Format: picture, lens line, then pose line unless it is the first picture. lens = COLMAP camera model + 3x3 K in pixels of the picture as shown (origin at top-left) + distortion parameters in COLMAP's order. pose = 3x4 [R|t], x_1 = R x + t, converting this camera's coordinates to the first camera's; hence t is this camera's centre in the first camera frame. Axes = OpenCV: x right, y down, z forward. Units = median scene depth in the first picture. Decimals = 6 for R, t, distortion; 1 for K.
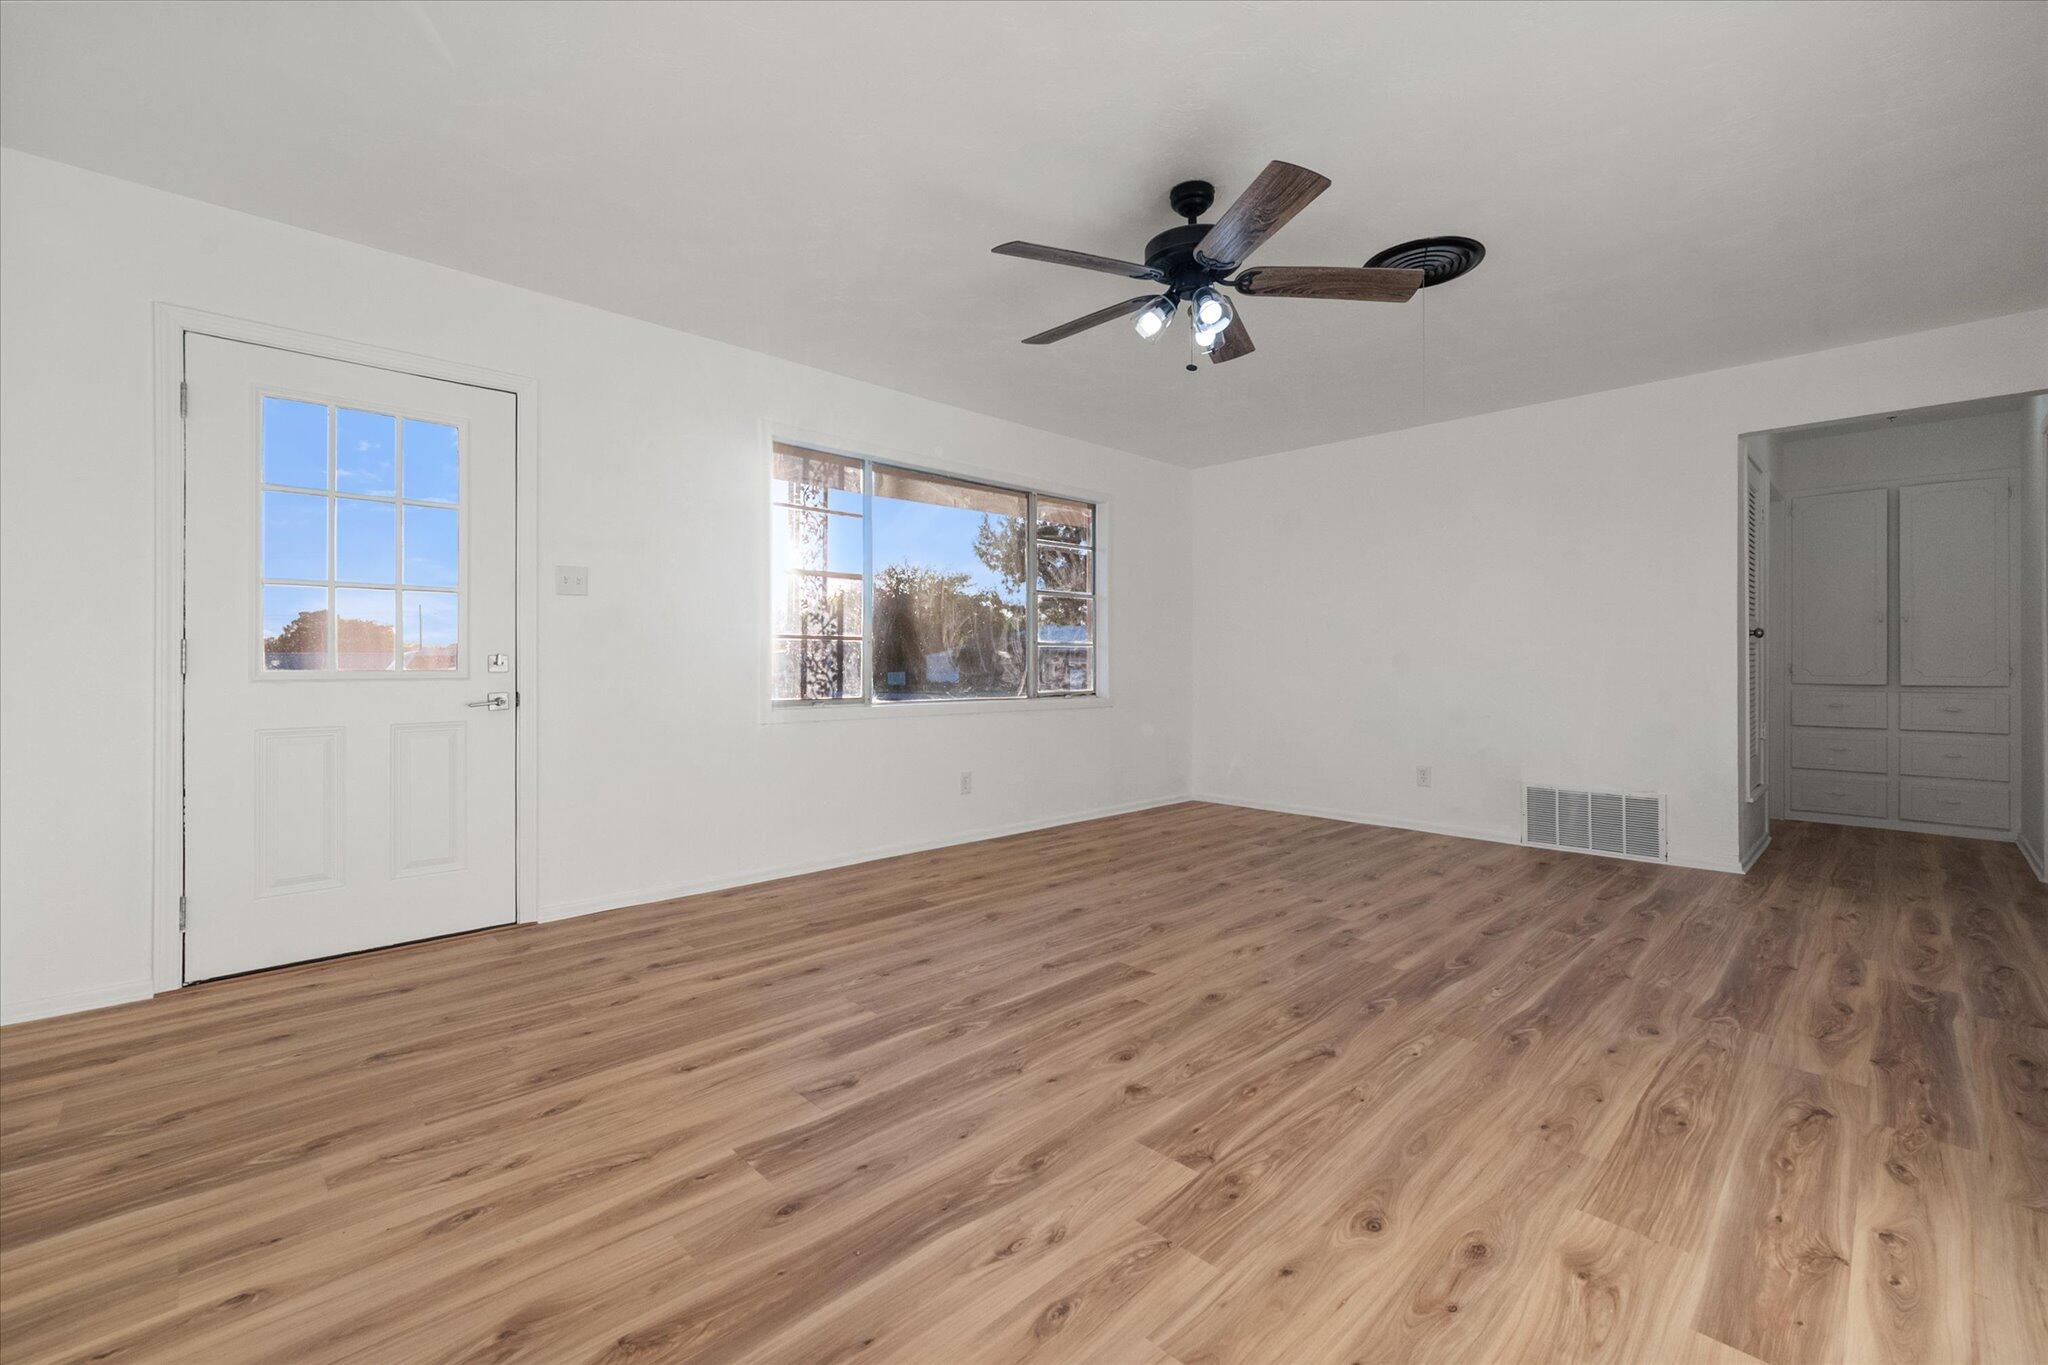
lens RADIAL K [[865.8, 0, 1073.6], [0, 865.8, 656.9], [0, 0, 1]] dist [0.000431, 0.000099]
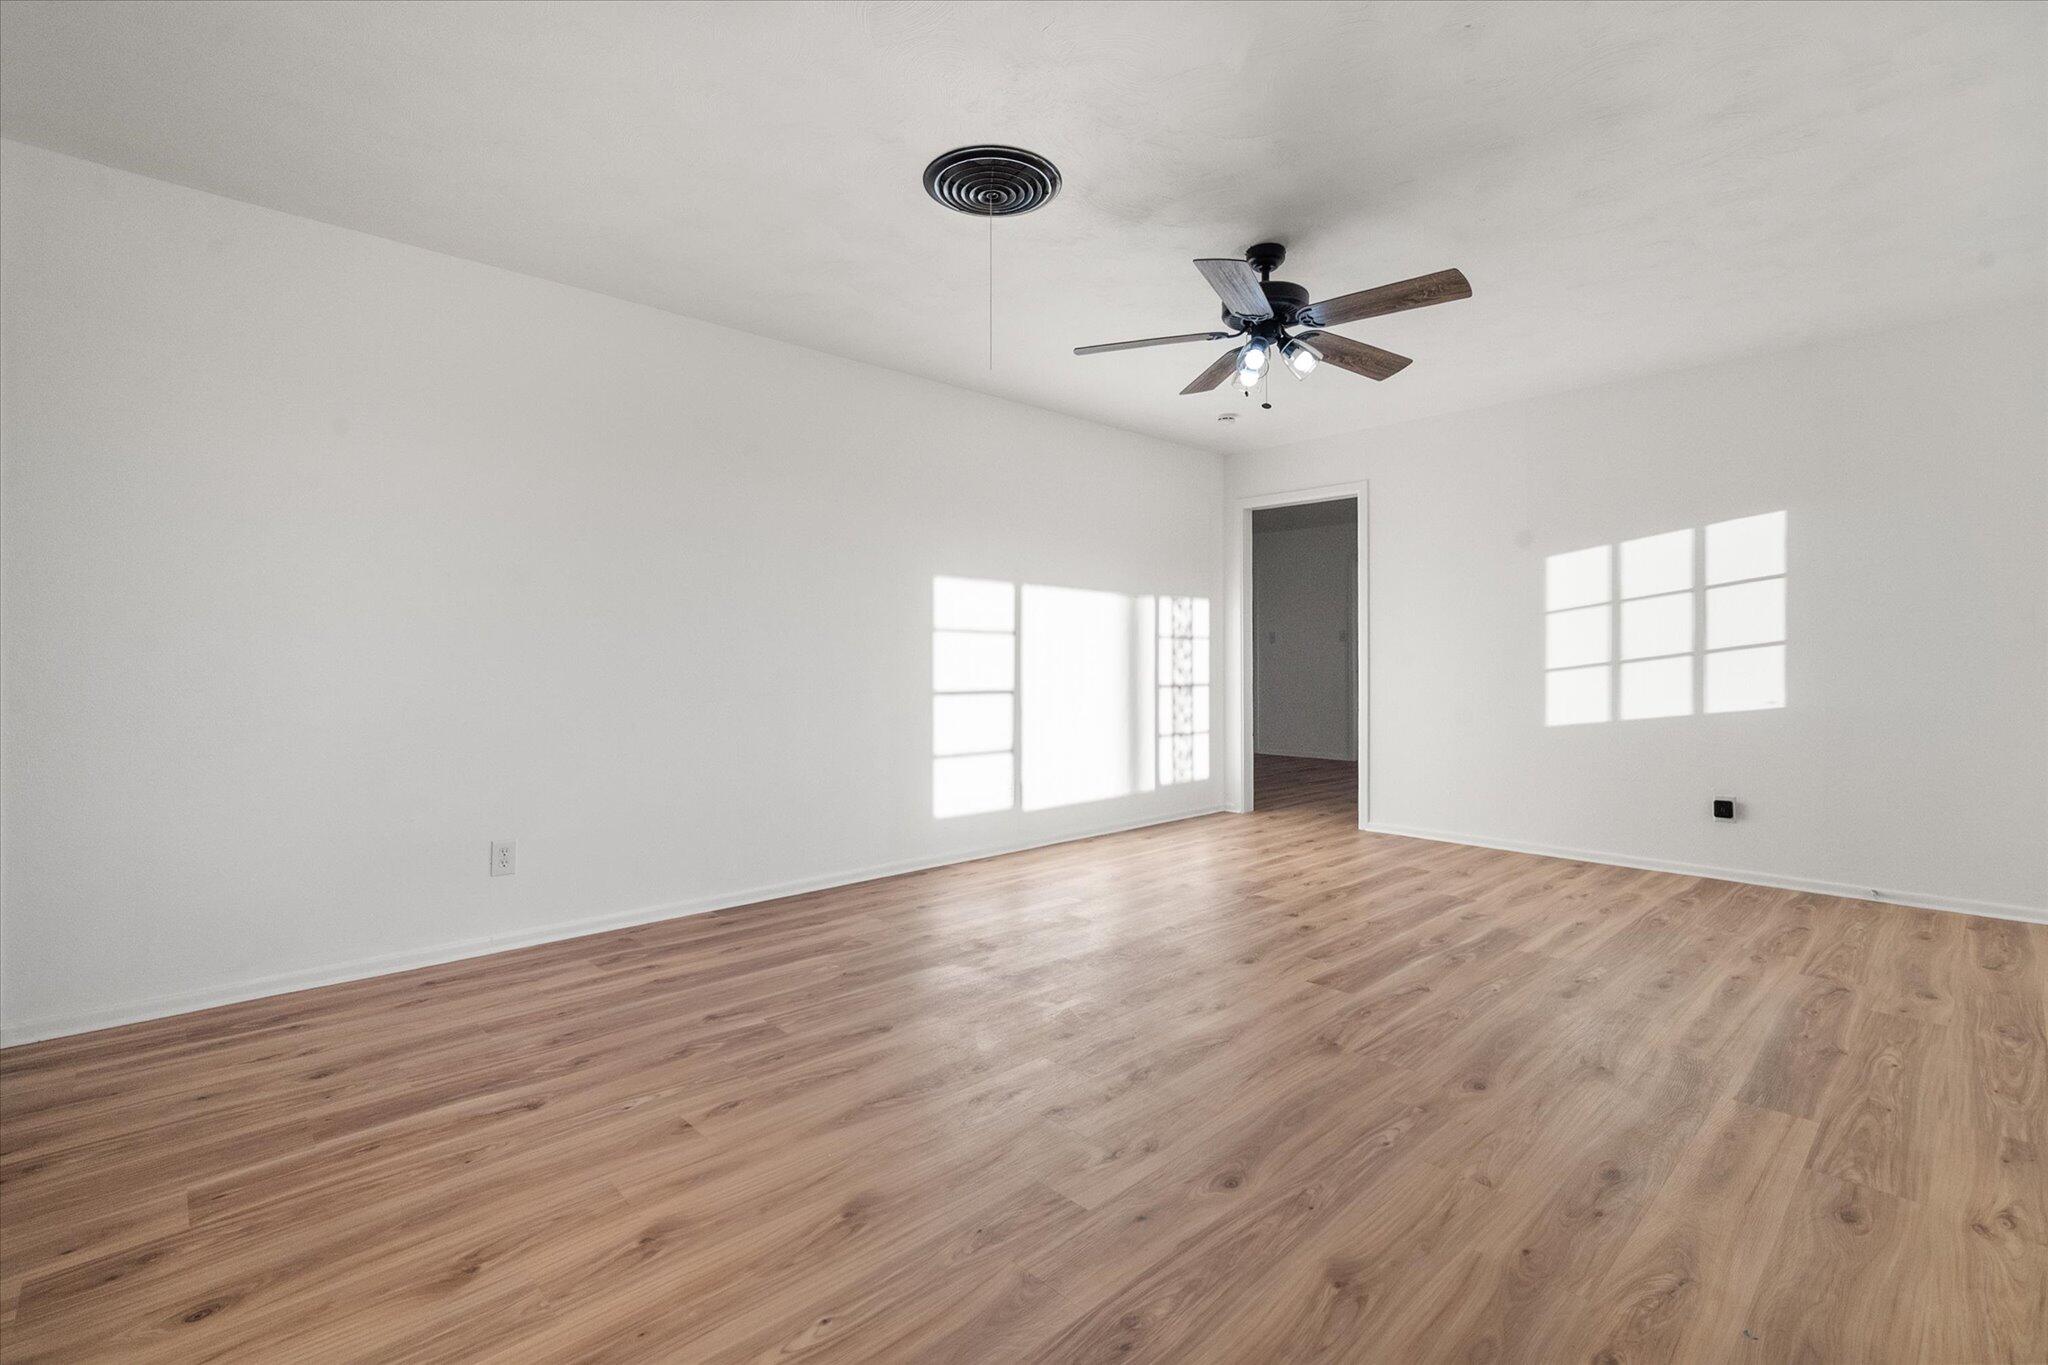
lens RADIAL K [[928.2, 0, 1061.1], [0, 928.2, 659.9], [0, 0, 1]] dist [0.000652, -0.000132]
pose [[-0.999414, 0.001463, 0.034185, 0.384773], [0.001111, 0.999946, -0.010338, 0.006995], [-0.034198, -0.010294, -0.999362, 2.352802]]
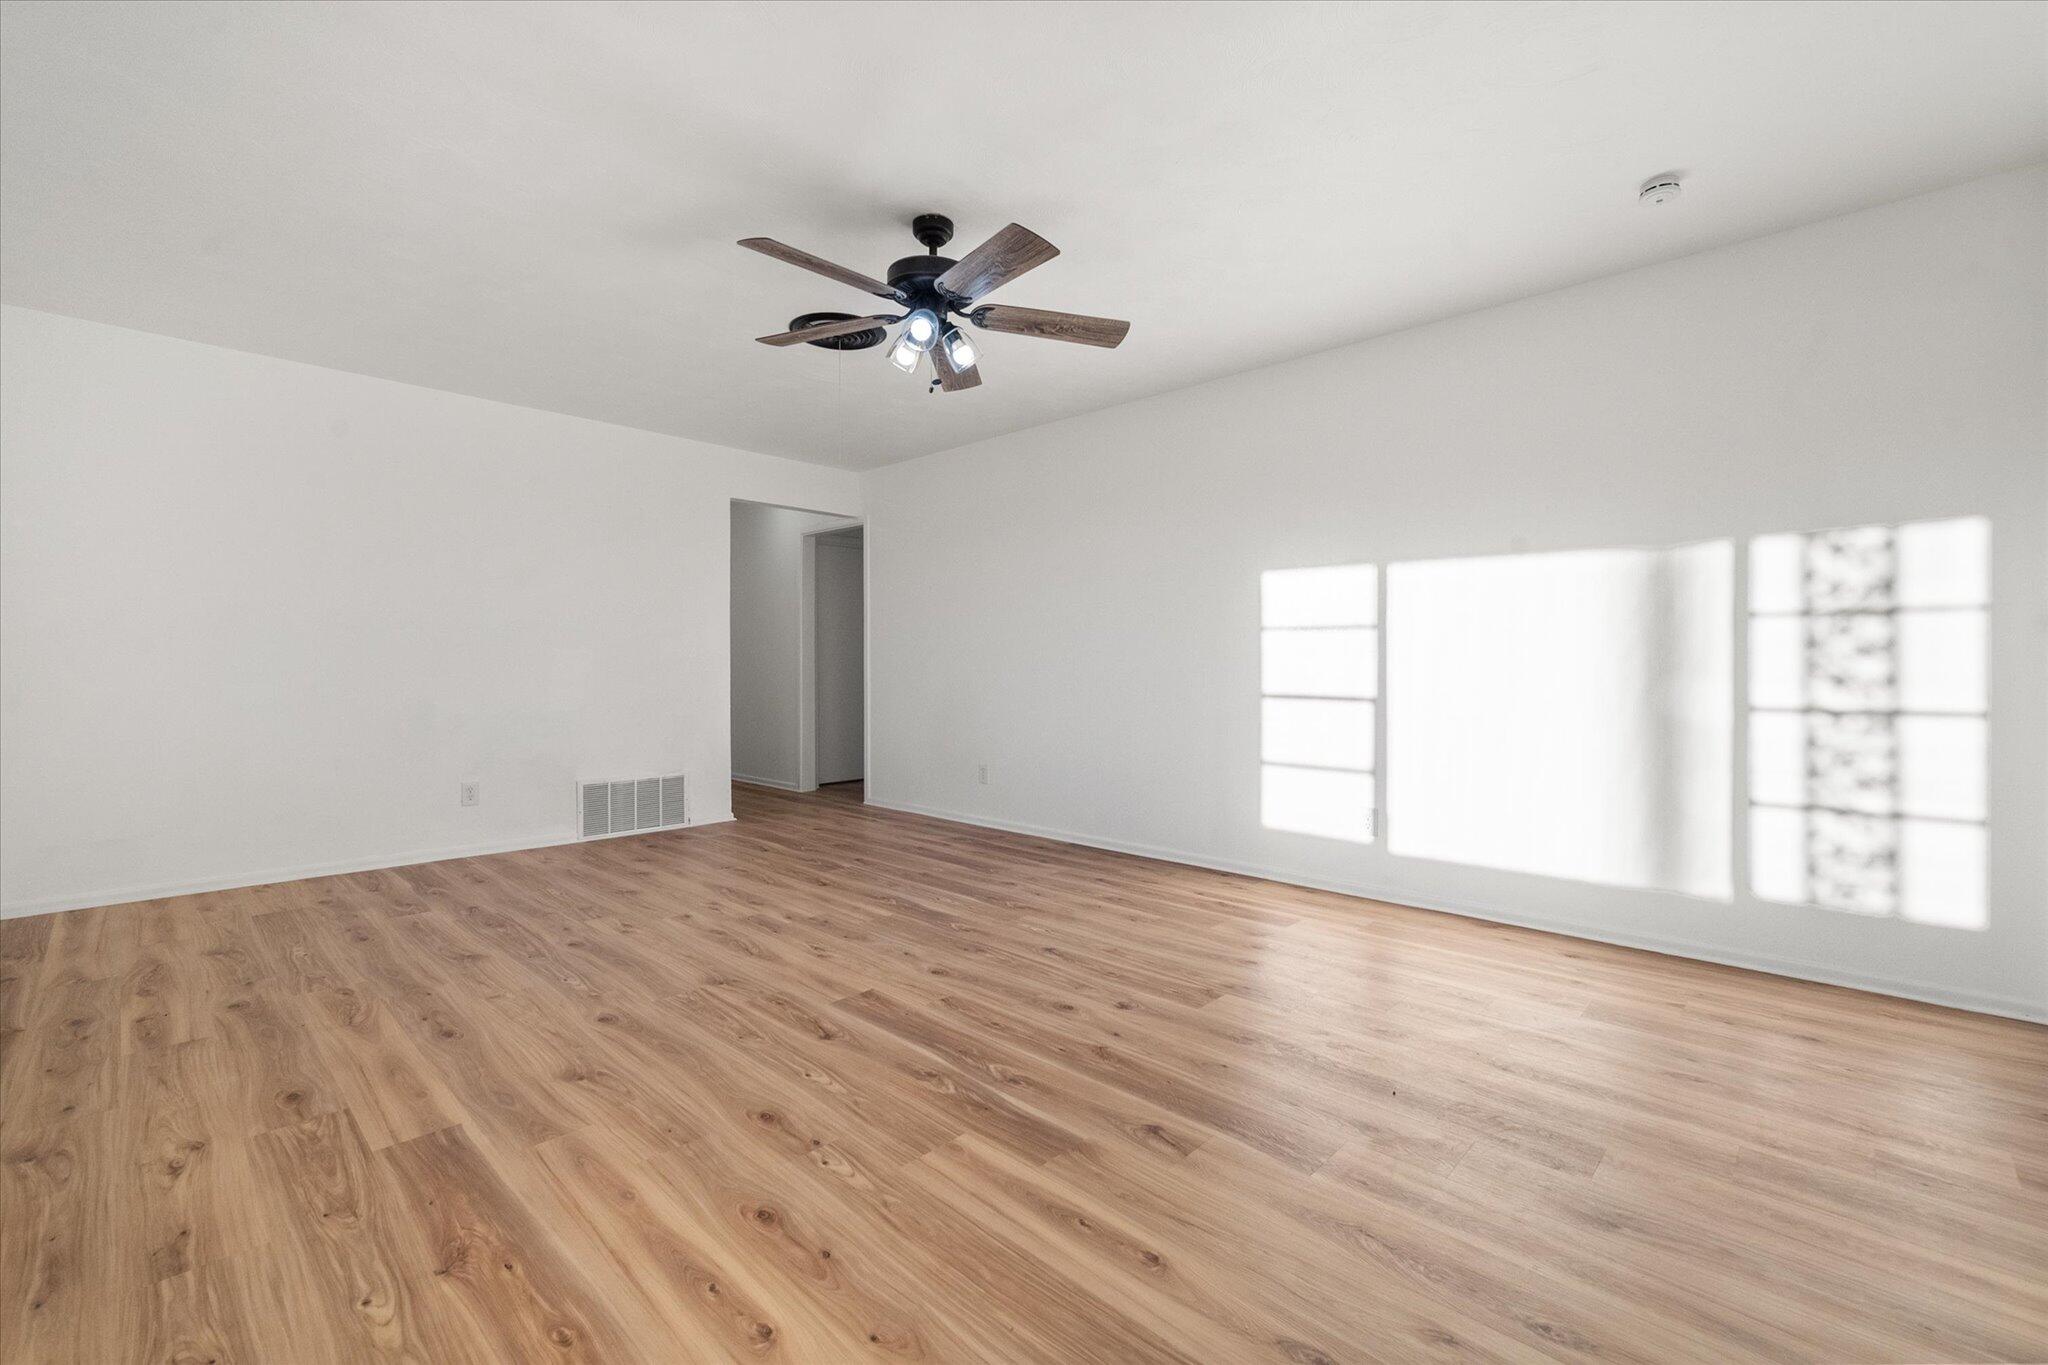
lens RADIAL K [[855.8, 0, 986.5], [0, 855.8, 676.6], [0, 0, 1]] dist [-0.001718, -0.000303]
pose [[0.023824, -0.013096, 0.999630, -0.966760], [-0.009833, 0.999863, 0.013334, 0.001868], [-0.999668, -0.010147, 0.023692, 0.963402]]
